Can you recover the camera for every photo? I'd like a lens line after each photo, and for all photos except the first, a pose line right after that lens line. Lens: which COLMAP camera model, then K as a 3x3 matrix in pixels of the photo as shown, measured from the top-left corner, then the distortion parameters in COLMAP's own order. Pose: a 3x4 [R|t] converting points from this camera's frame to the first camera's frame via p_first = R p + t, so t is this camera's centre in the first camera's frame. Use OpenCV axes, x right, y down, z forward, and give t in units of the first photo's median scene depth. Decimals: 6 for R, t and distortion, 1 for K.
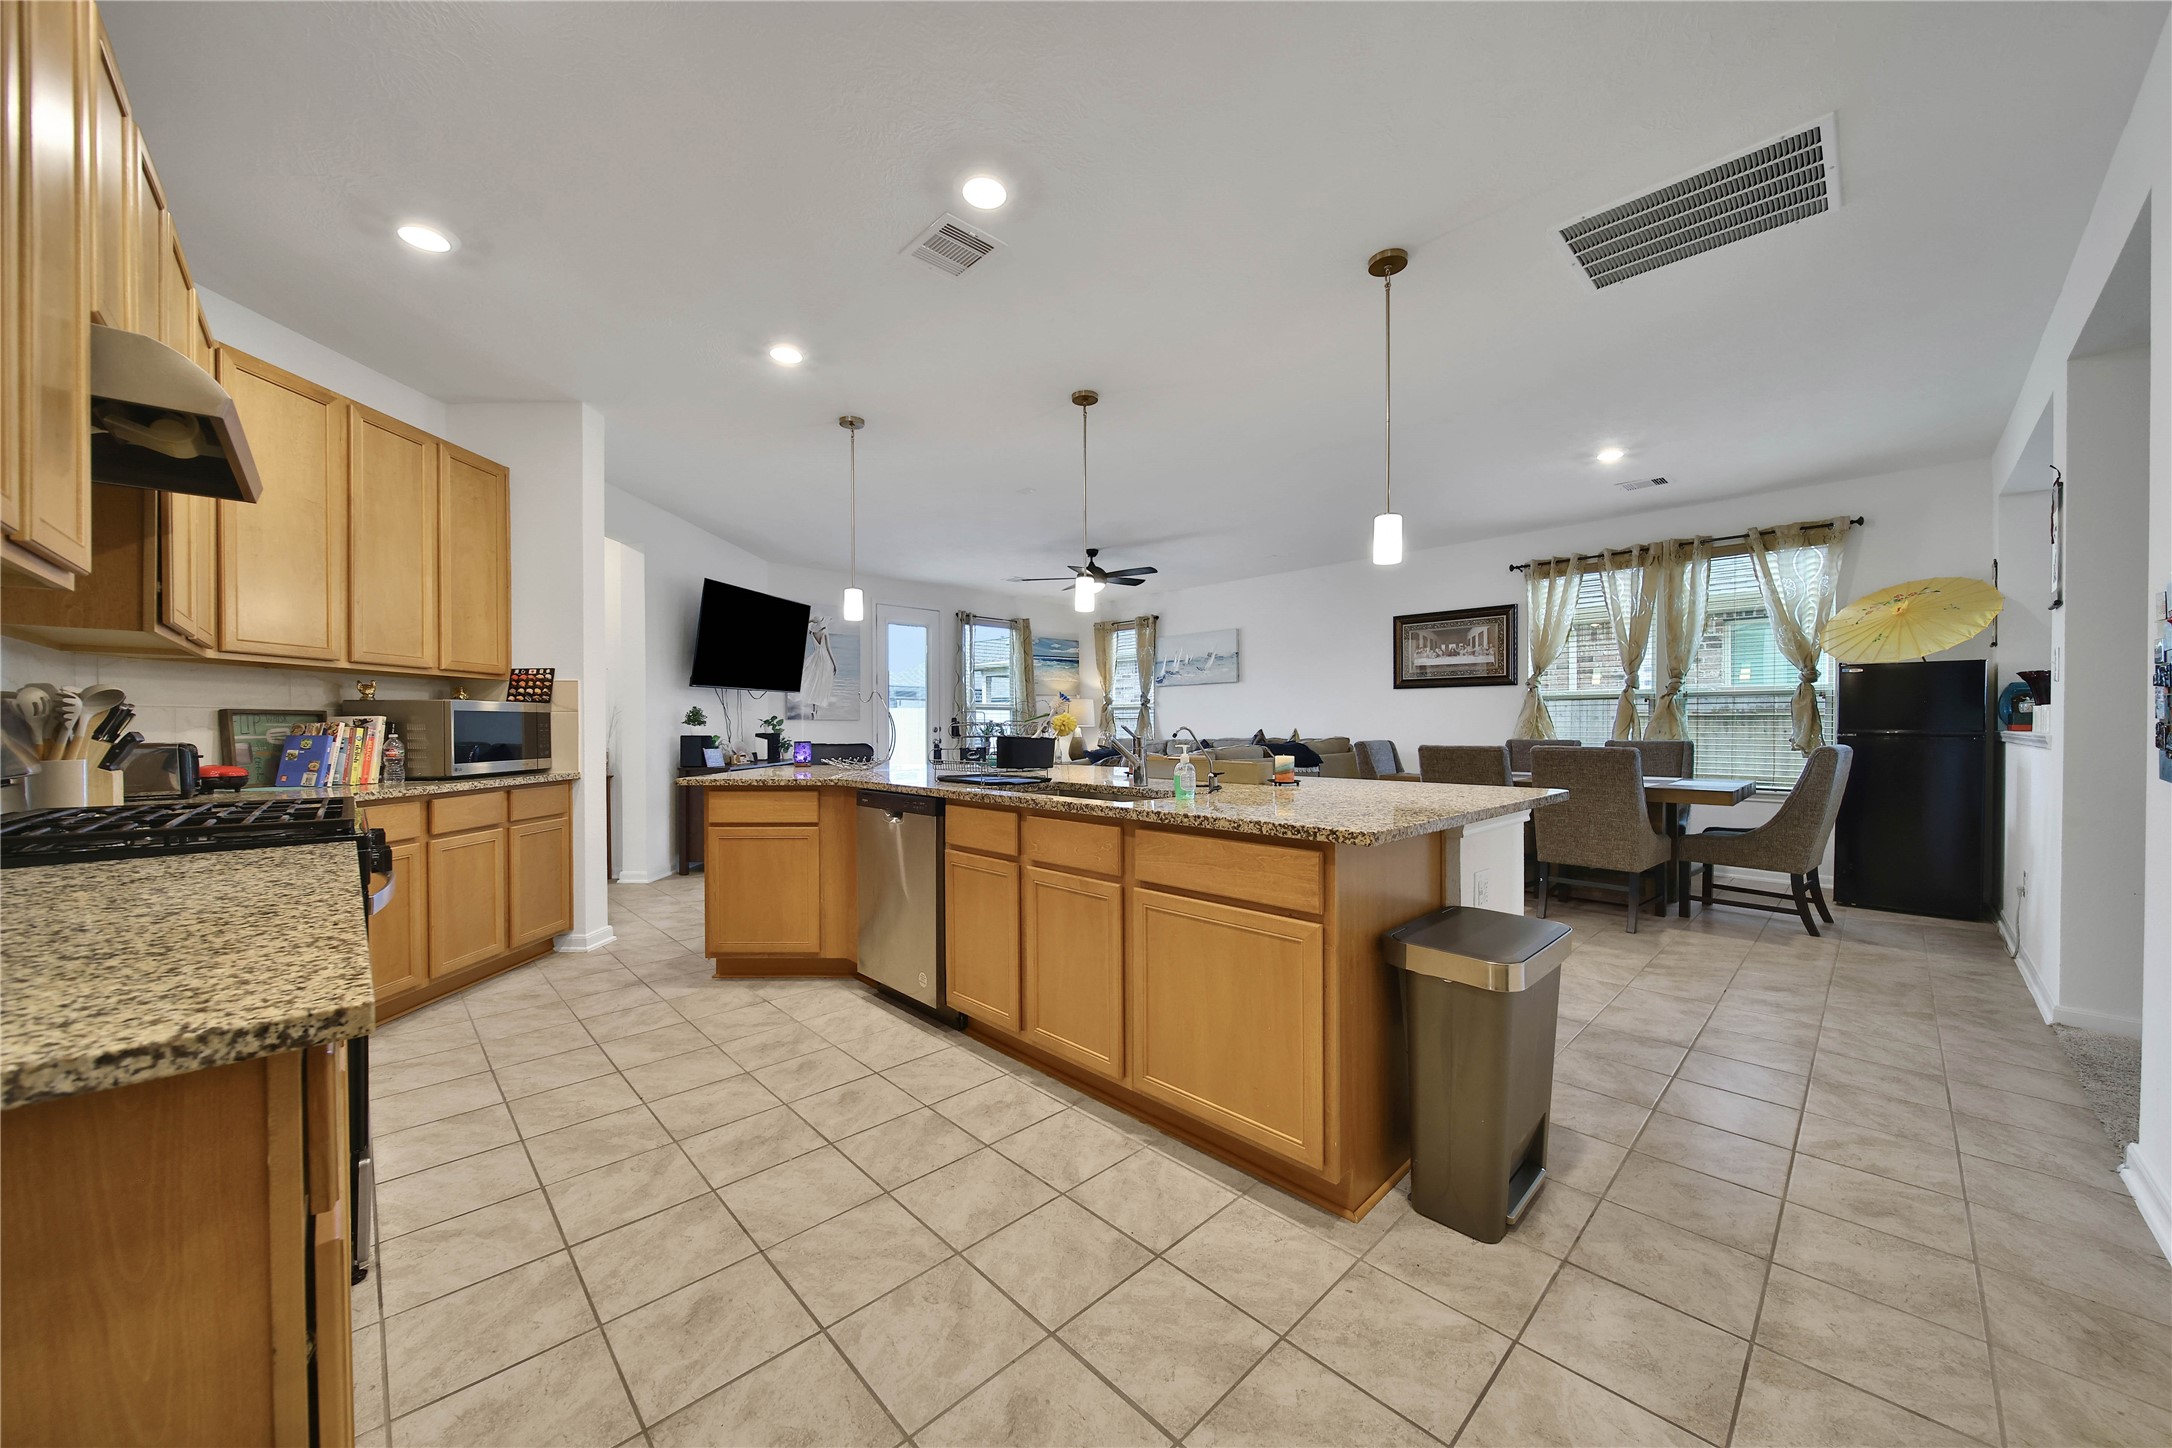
lens RADIAL K [[779.7, 0, 1070.6], [0, 779.7, 724.8], [0, 0, 1]] dist [-0.006471, -0.000546]
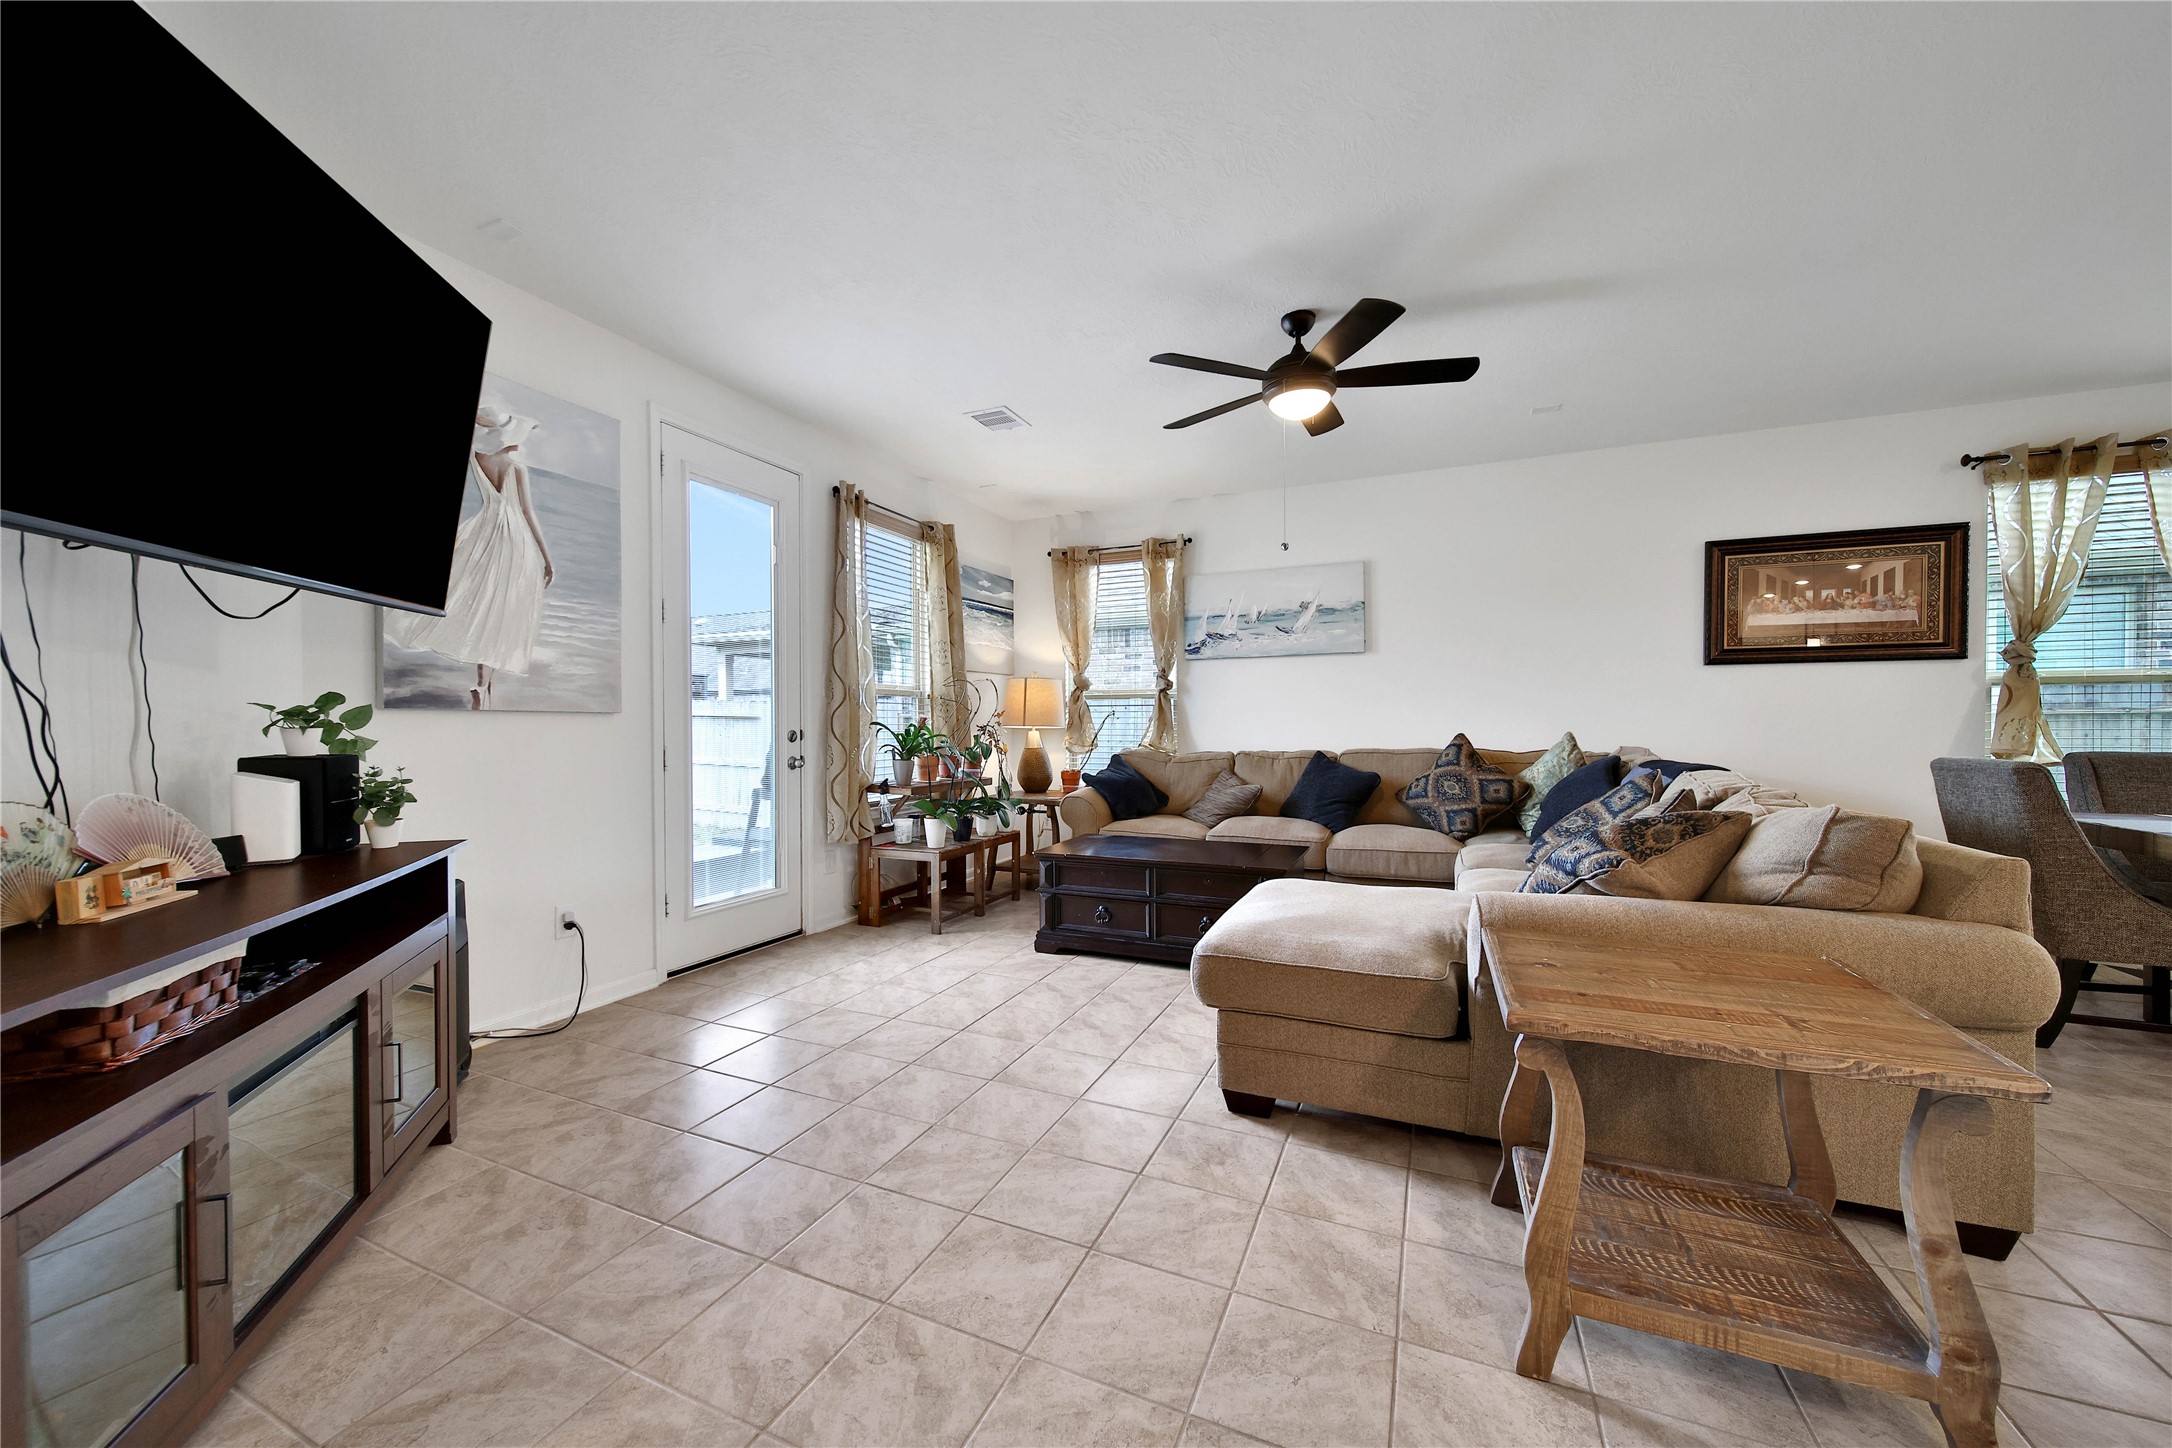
lens RADIAL K [[779.7, 0, 1100.6], [0, 779.7, 728.9], [0, 0, 1]] dist [-0.006471, -0.000546]
pose [[0.909870, -0.002780, 0.414883, -0.221485], [0.000753, 0.999987, 0.005049, -0.000128], [-0.414892, -0.004281, 0.909861, 0.573159]]
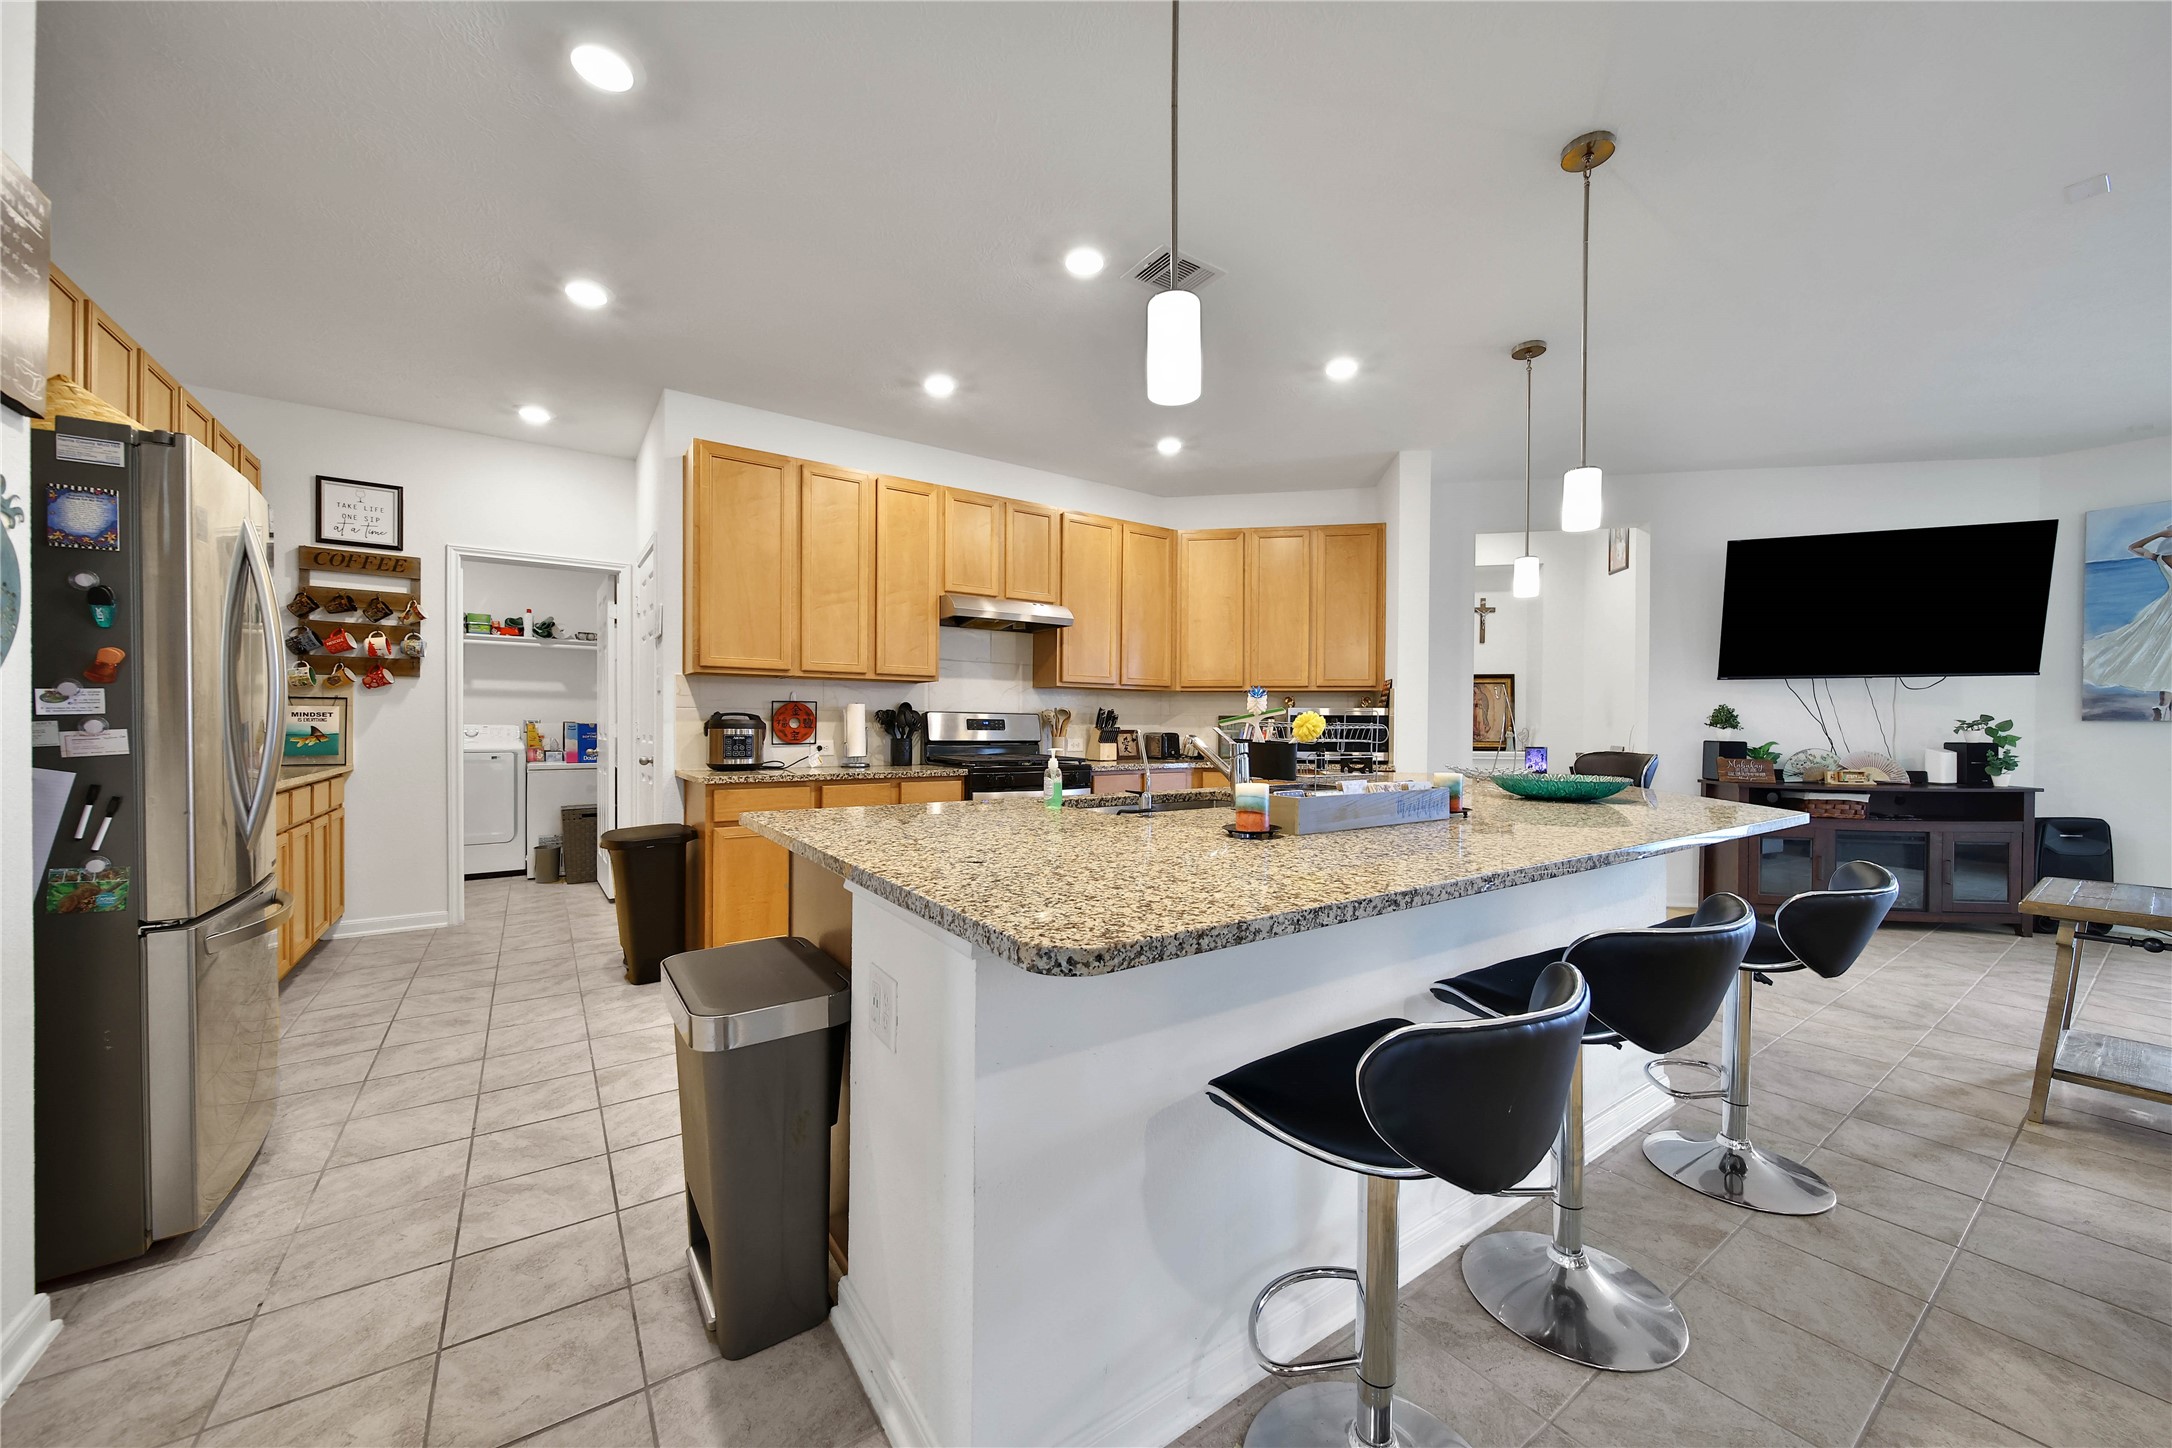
lens RADIAL K [[779.7, 0, 1063.1], [0, 779.7, 723.8], [0, 0, 1]] dist [-0.006471, -0.000546]
pose [[-0.160012, 0.001574, -0.987114, 0.303588], [-0.006250, 0.999977, 0.002608, -0.001374], [0.987095, 0.006587, -0.159999, 0.340531]]
